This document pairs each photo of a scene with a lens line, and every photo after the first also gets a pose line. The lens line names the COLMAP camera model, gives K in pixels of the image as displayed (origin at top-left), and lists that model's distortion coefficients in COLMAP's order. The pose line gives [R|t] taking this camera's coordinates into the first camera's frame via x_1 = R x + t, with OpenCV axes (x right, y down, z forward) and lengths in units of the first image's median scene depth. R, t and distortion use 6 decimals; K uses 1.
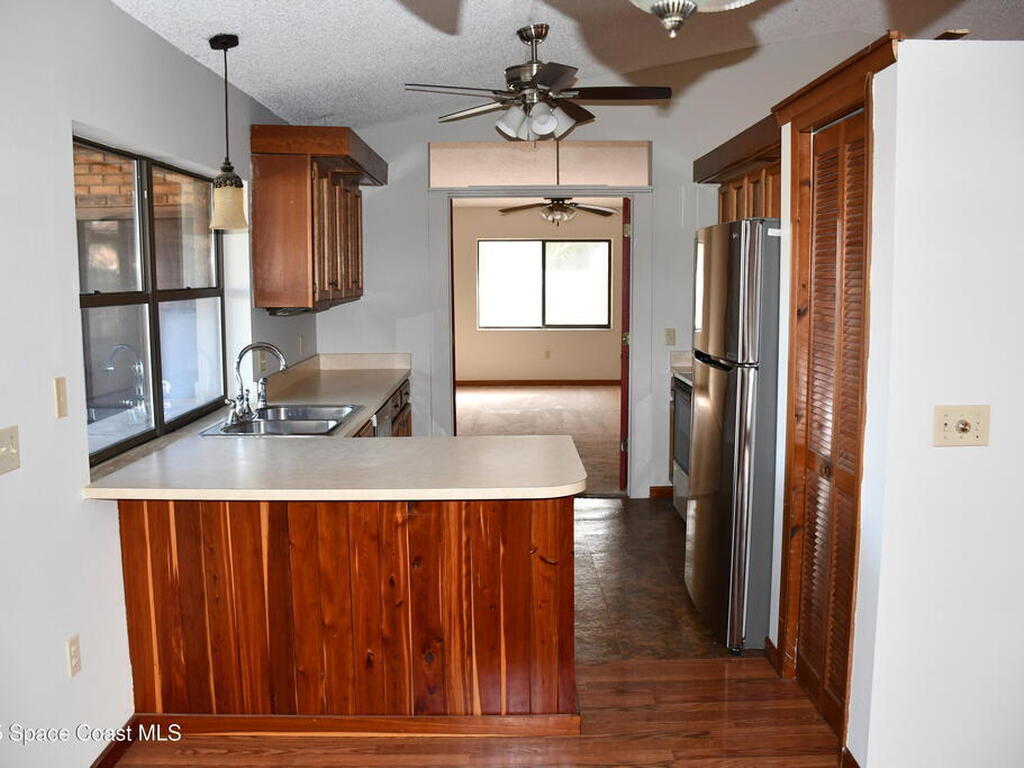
lens RADIAL K [[910.4, 0, 513.4], [0, 910.4, 384.4], [0, 0, 1]] dist [-0.104271, 0.047948]
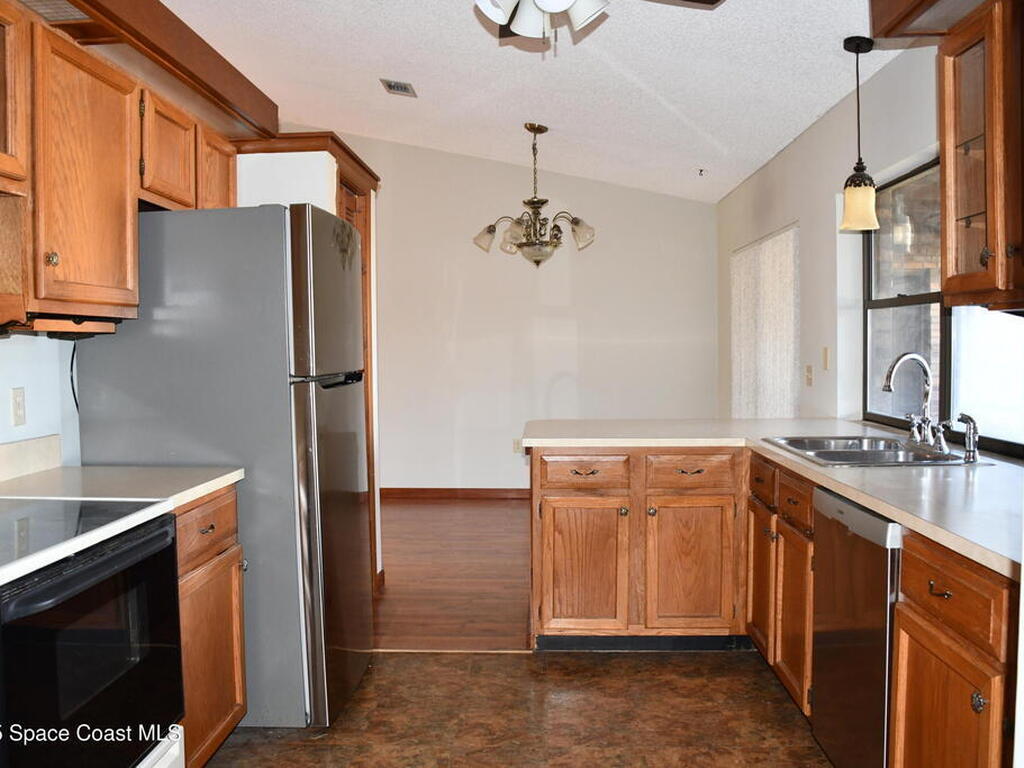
lens RADIAL K [[910.4, 0, 511.2], [0, 910.4, 384.3], [0, 0, 1]] dist [-0.104271, 0.047948]
pose [[-0.999128, 0.004469, 0.041511, 0.033313], [0.011222, 0.986413, 0.163899, -0.169830], [-0.040215, 0.164222, -0.985603, 1.955003]]
